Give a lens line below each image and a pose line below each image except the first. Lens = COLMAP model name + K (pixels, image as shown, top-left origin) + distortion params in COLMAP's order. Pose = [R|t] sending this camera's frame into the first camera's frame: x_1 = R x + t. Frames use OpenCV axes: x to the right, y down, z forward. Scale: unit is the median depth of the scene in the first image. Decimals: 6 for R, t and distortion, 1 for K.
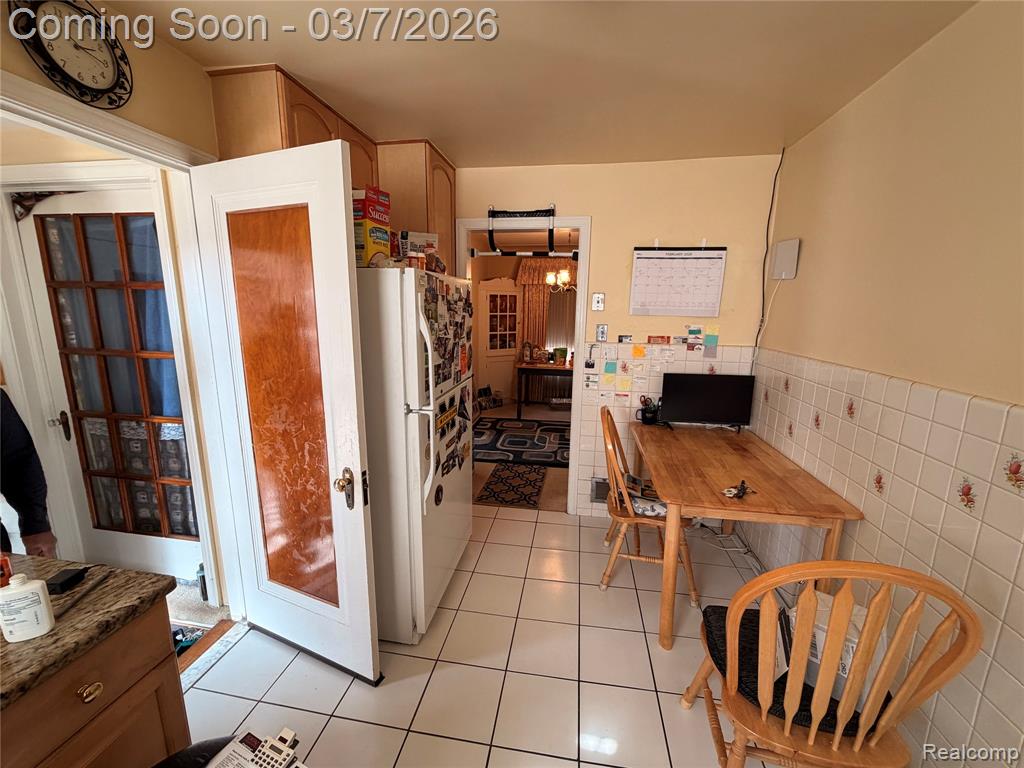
lens RADIAL K [[408.5, 0, 512.0], [0, 408.5, 384.0], [0, 0, 1]] dist [-0.000884, -0.000151]
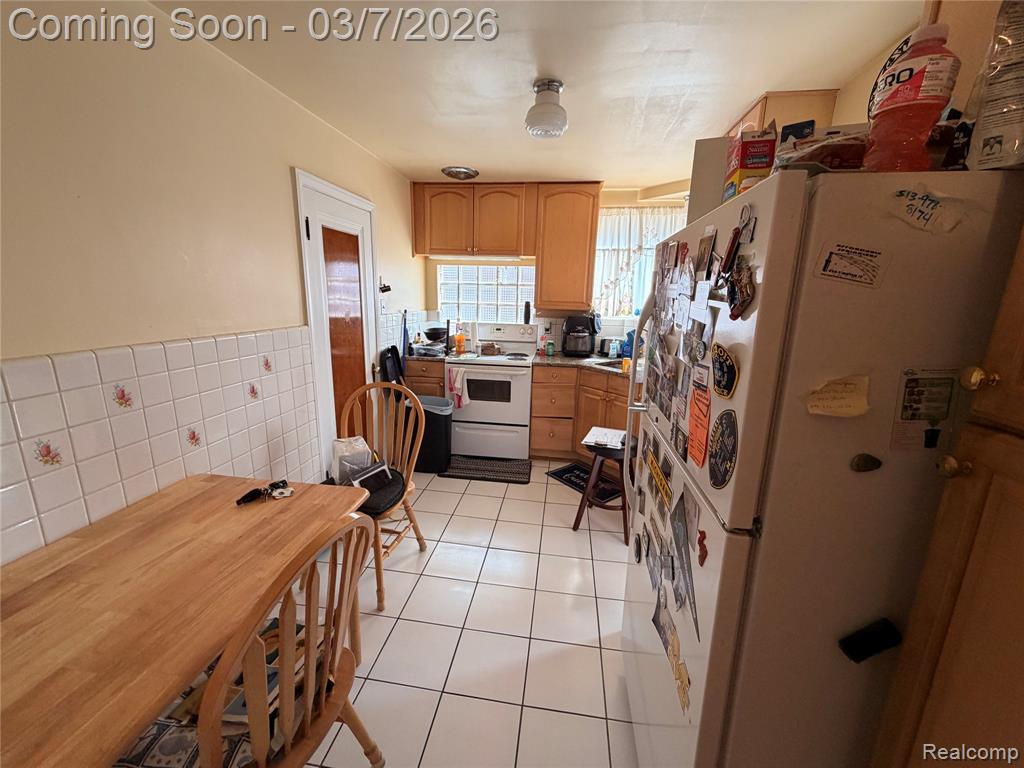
lens RADIAL K [[408.5, 0, 512.0], [0, 408.5, 384.0], [0, 0, 1]] dist [-0.000884, -0.000151]
pose [[-0.999151, -0.027177, -0.030971, 0.110337], [-0.037228, 0.917557, 0.395858, -0.403256], [0.017660, 0.396675, -0.917789, 2.263617]]
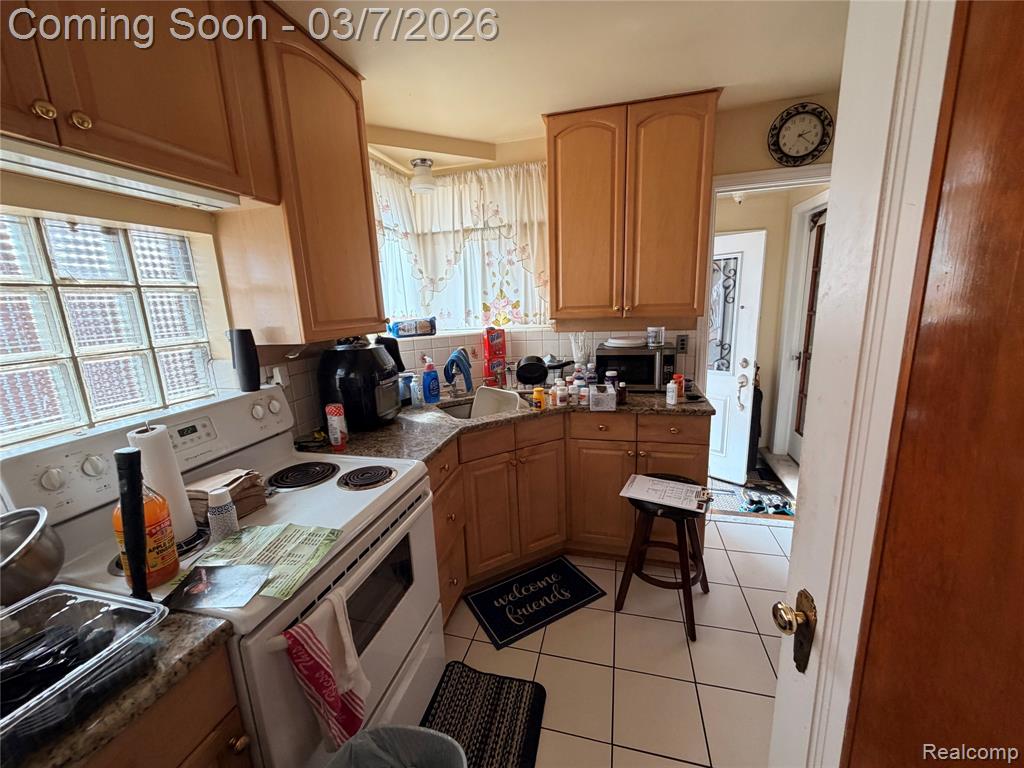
lens RADIAL K [[408.5, 0, 512.0], [0, 408.5, 384.0], [0, 0, 1]] dist [-0.000884, -0.000151]
pose [[-0.101007, 0.195410, -0.975506, 0.934971], [-0.146714, 0.966875, 0.208872, 0.037477], [0.984008, 0.164218, -0.068992, 0.052685]]
